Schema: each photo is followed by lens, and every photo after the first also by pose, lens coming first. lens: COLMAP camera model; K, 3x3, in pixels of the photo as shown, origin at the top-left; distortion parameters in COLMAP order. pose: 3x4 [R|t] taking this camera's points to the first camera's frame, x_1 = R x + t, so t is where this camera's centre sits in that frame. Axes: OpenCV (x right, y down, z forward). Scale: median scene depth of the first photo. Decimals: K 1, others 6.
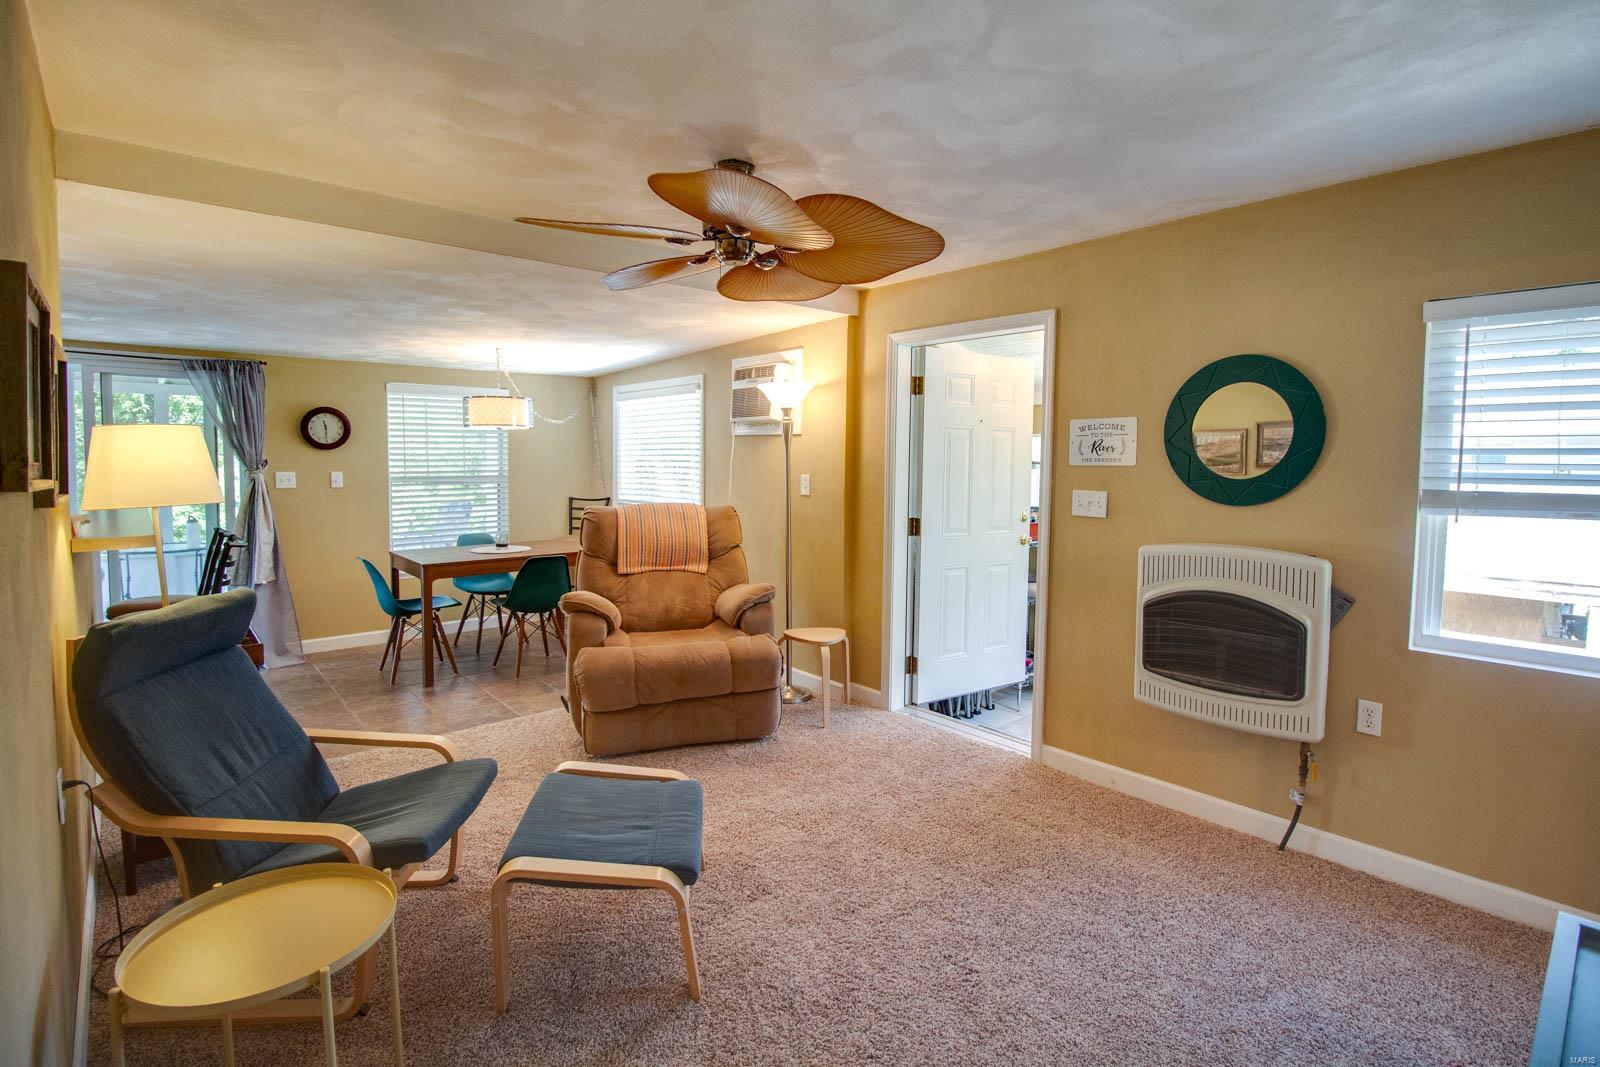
lens RADIAL K [[763.8, 0, 803.9], [0, 763.8, 505.5], [0, 0, 1]] dist [-0.001619, -0.002552]
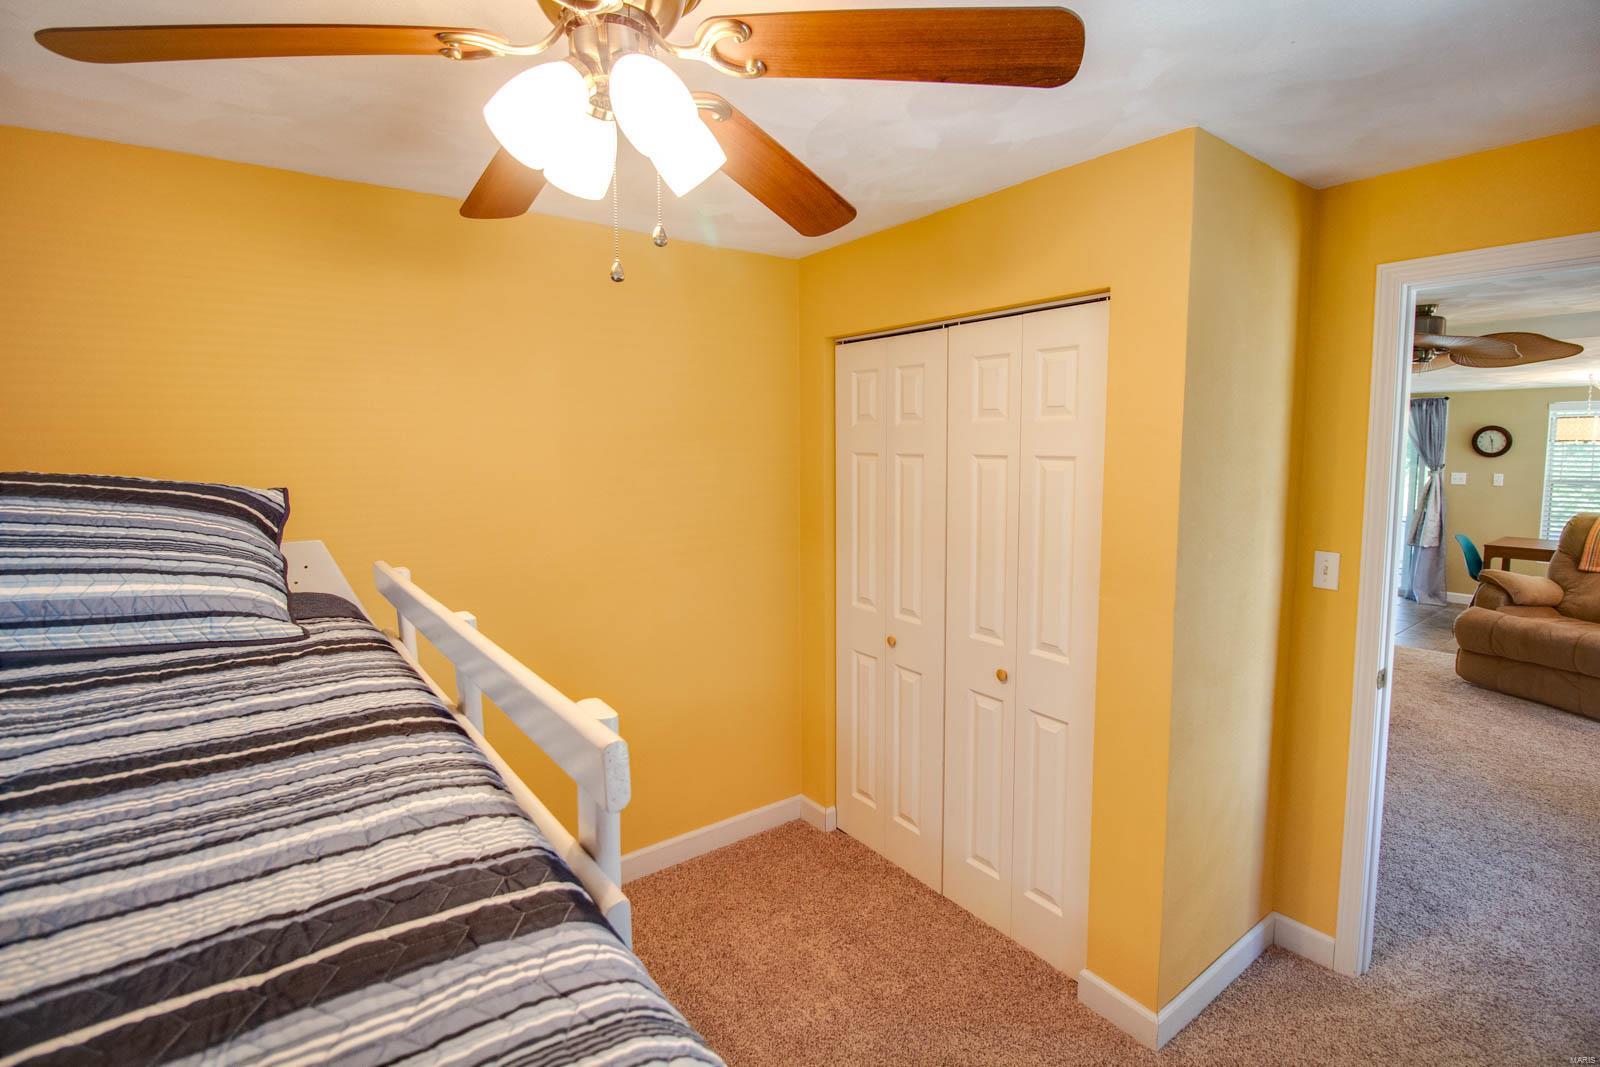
lens RADIAL K [[763.8, 0, 824.6], [0, 763.8, 498.1], [0, 0, 1]] dist [-0.001619, -0.002552]
pose [[-0.059412, 0.068359, -0.995890, 0.819311], [-0.057079, 0.995788, 0.071757, -0.032131], [0.996600, 0.061108, -0.055260, -0.094252]]
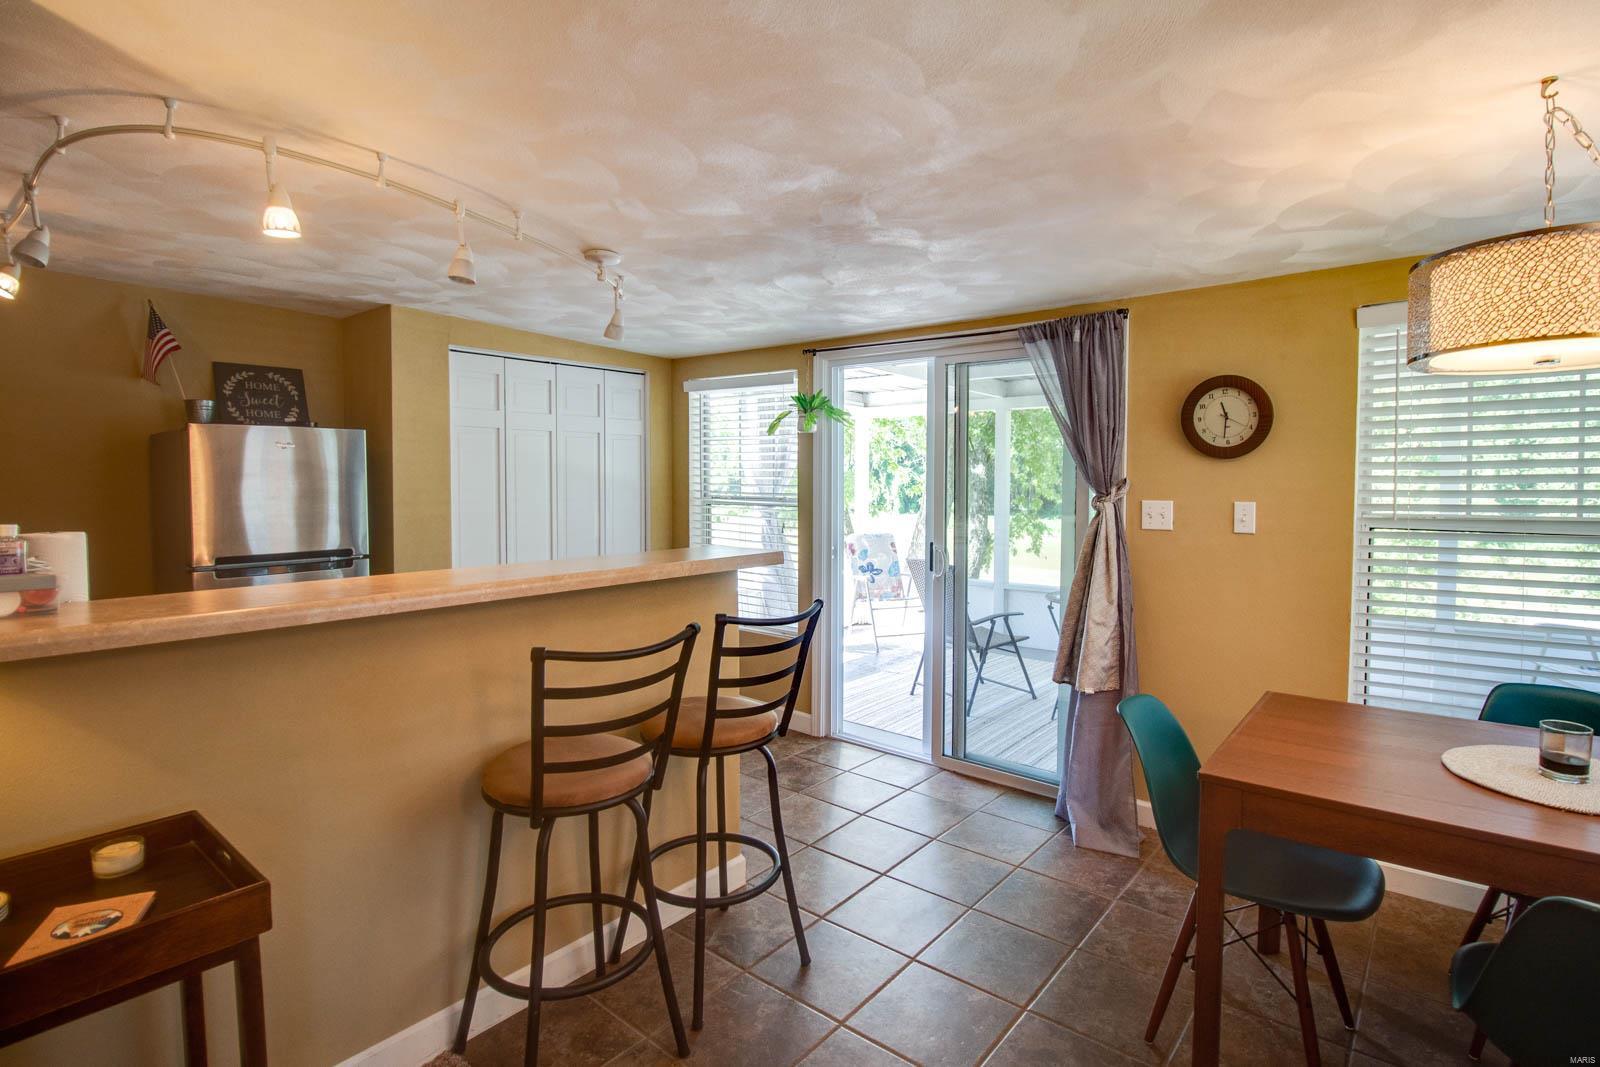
lens RADIAL K [[763.8, 0, 797.8], [0, 763.8, 504.4], [0, 0, 1]] dist [-0.001619, -0.002552]
pose [[0.166389, 0.020081, -0.985856, -0.173645], [-0.055318, 0.998408, 0.011000, -0.033362], [0.984507, 0.052705, 0.167235, 0.660457]]
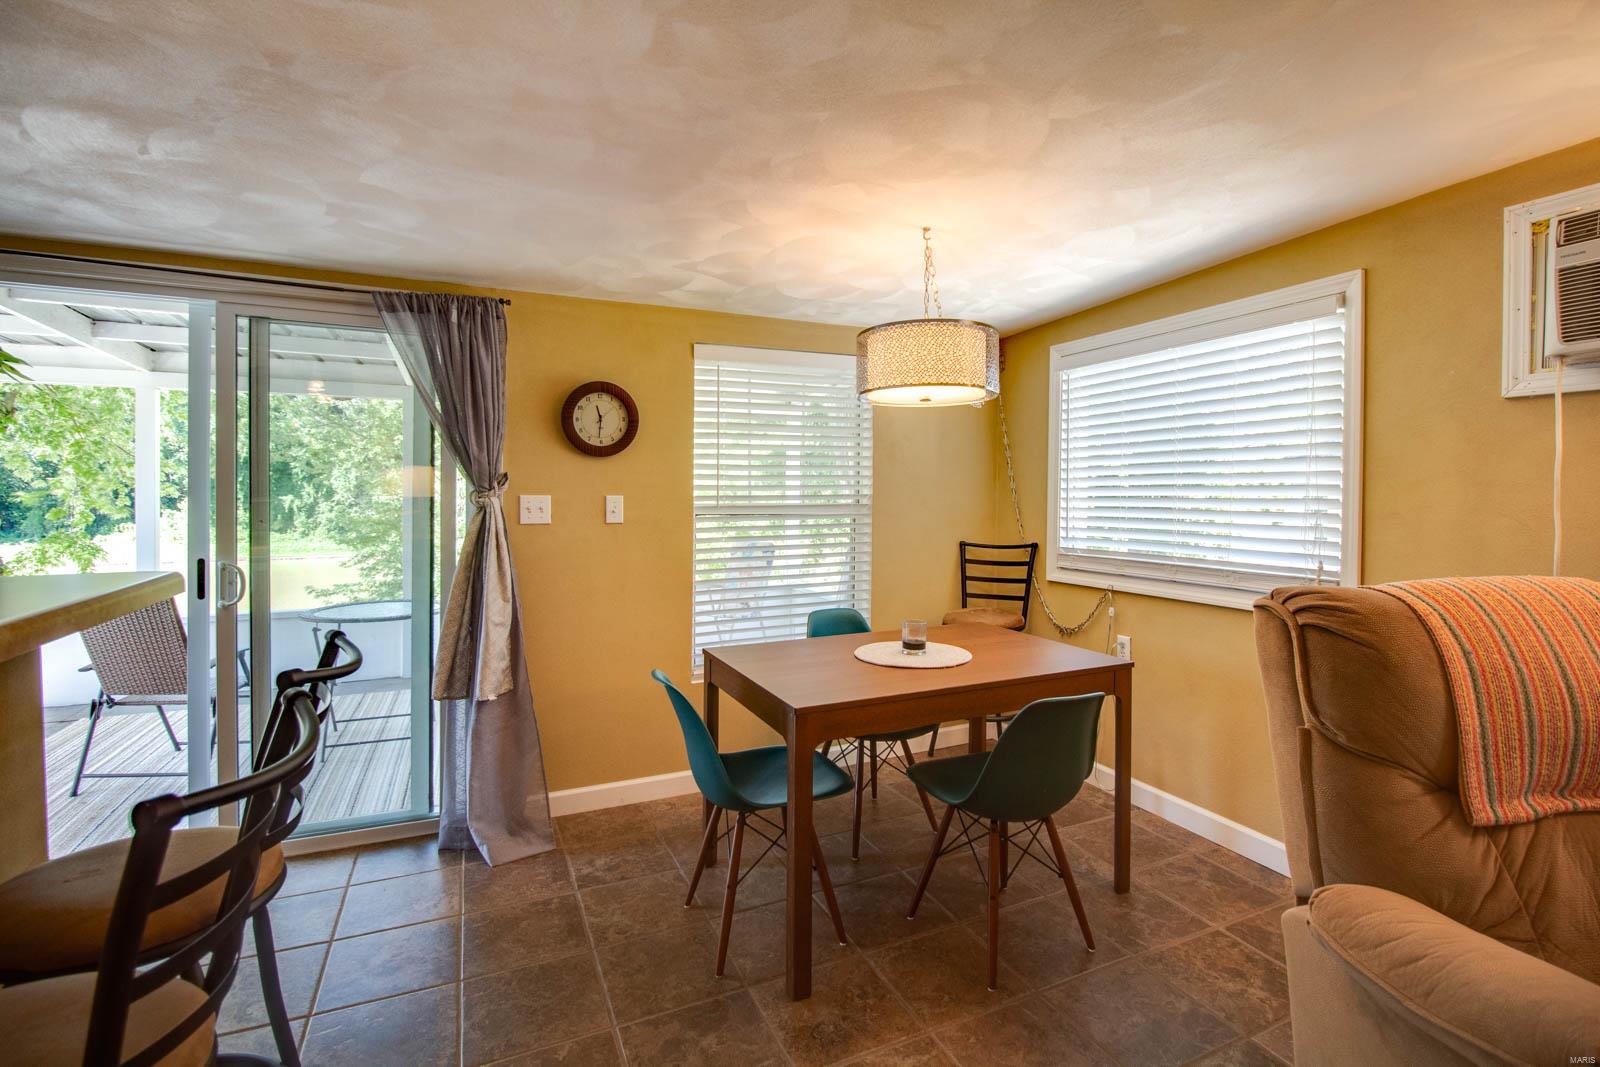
lens RADIAL K [[763.8, 0, 803.7], [0, 763.8, 507.9], [0, 0, 1]] dist [-0.001619, -0.002552]
pose [[0.956192, 0.000102, -0.292741, -0.328153], [-0.013491, 0.998953, -0.043719, -0.012663], [0.292430, 0.045753, 0.955192, 0.525633]]
